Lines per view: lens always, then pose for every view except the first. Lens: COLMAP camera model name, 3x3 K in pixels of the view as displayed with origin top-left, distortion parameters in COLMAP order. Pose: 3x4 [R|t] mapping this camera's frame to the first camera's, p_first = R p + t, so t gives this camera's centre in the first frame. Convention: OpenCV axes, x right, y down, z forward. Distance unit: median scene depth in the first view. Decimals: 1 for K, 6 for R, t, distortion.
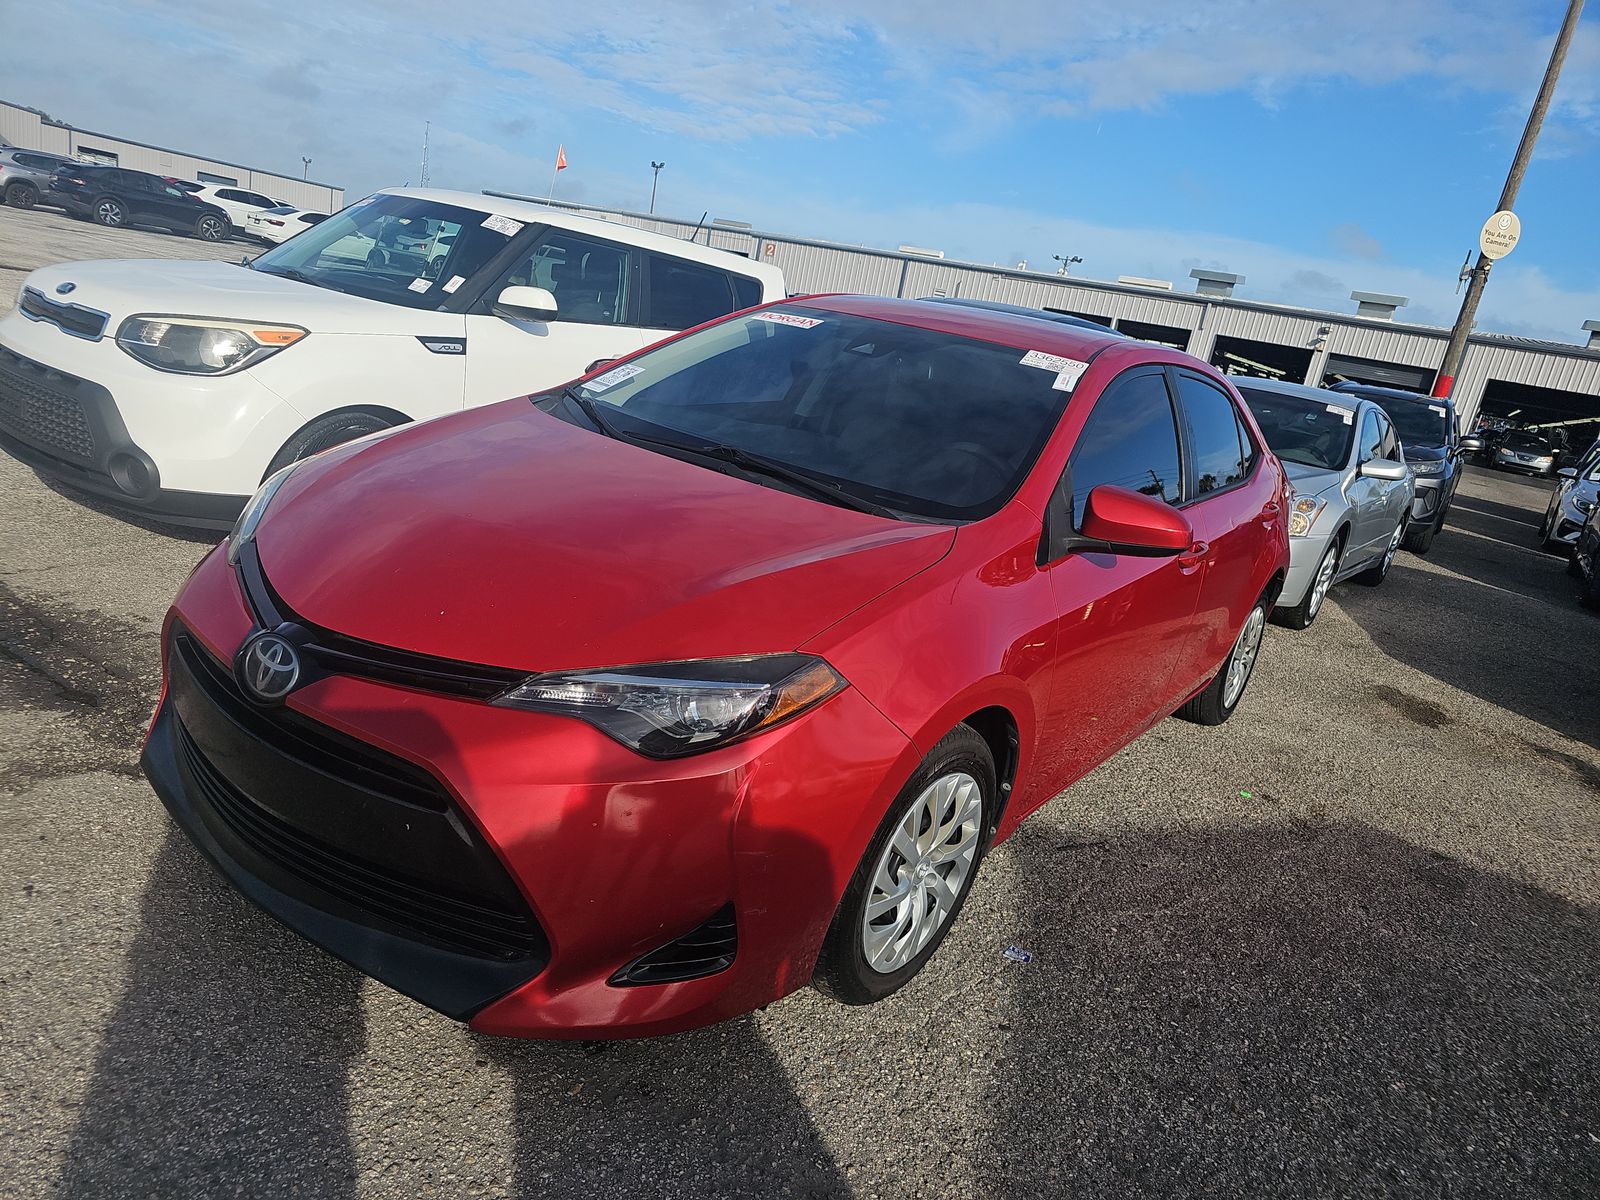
lens RADIAL K [[1091.7, 0, 800.0], [0, 1091.7, 600.0], [0, 0, 1]] dist [0.038917, -0.028651]
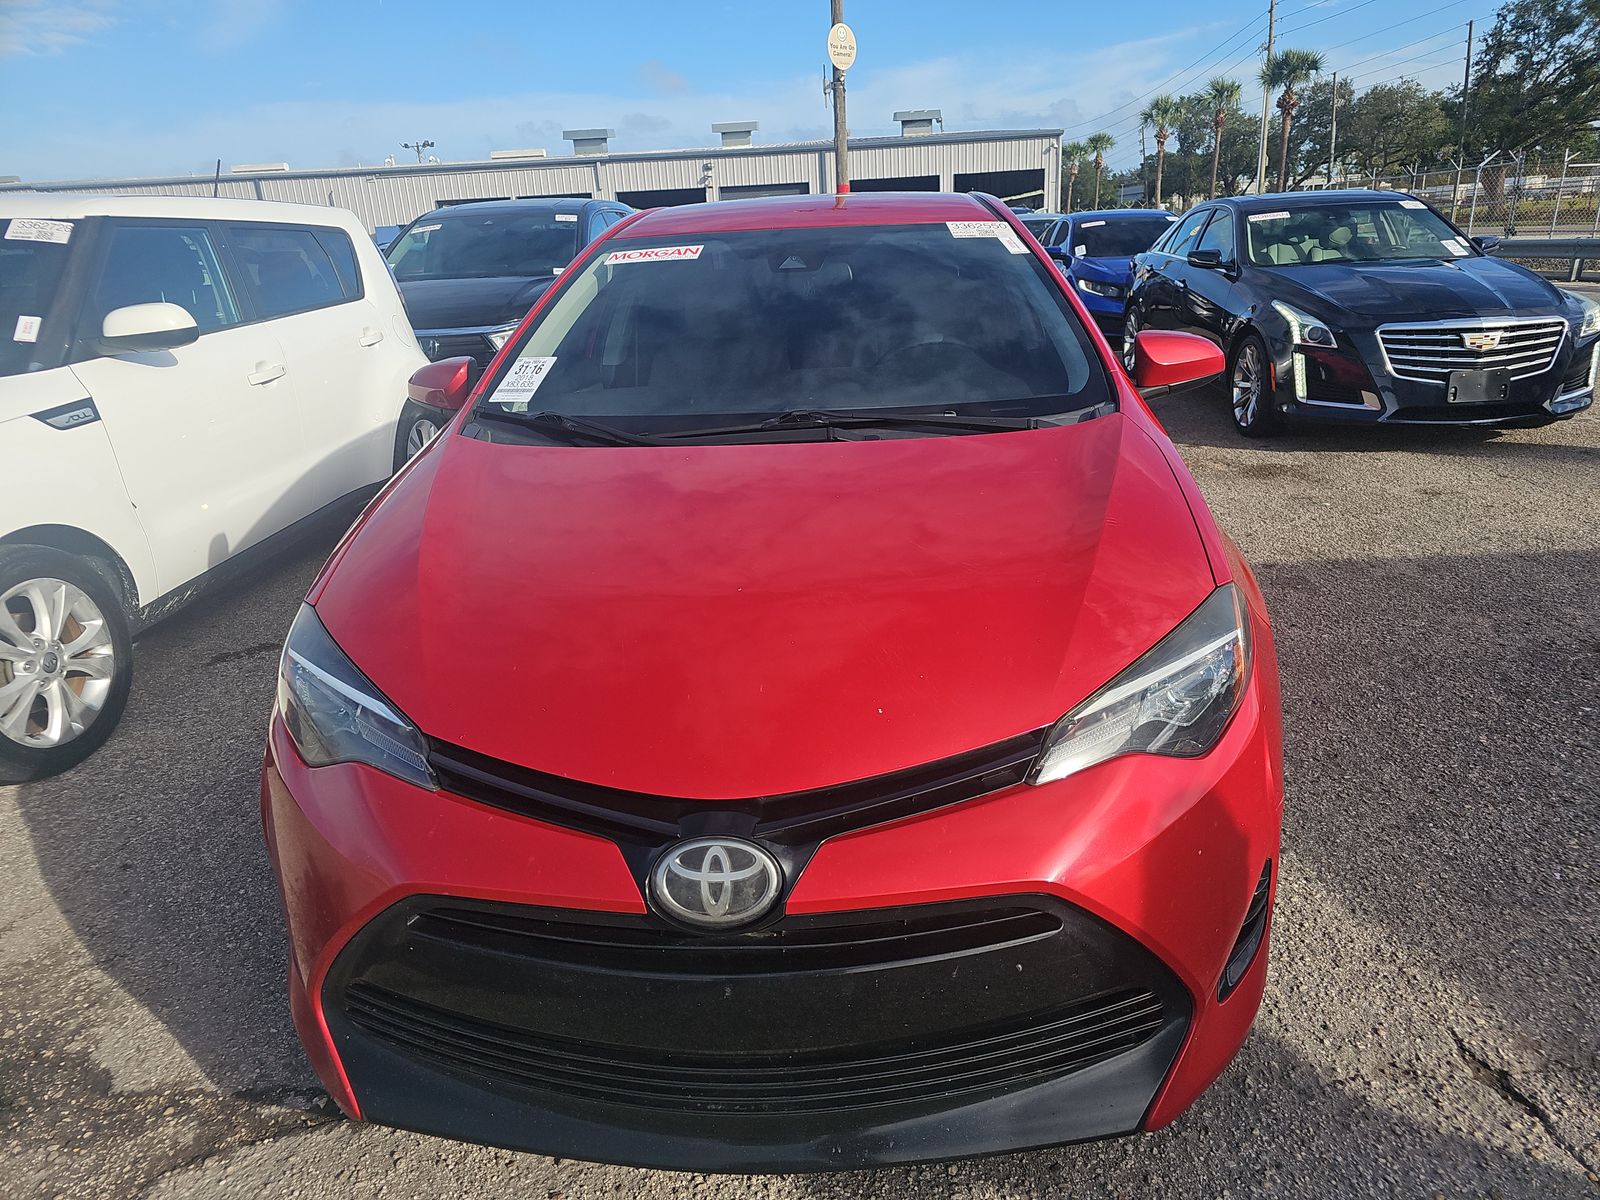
lens RADIAL K [[1091.7, 0, 800.0], [0, 1091.7, 600.0], [0, 0, 1]] dist [0.038917, -0.028651]
pose [[0.818595, -0.376244, 0.433986, -0.087464], [0.330945, 0.926516, 0.179007, -0.028034], [-0.469445, -0.002909, 0.882957, 0.045158]]
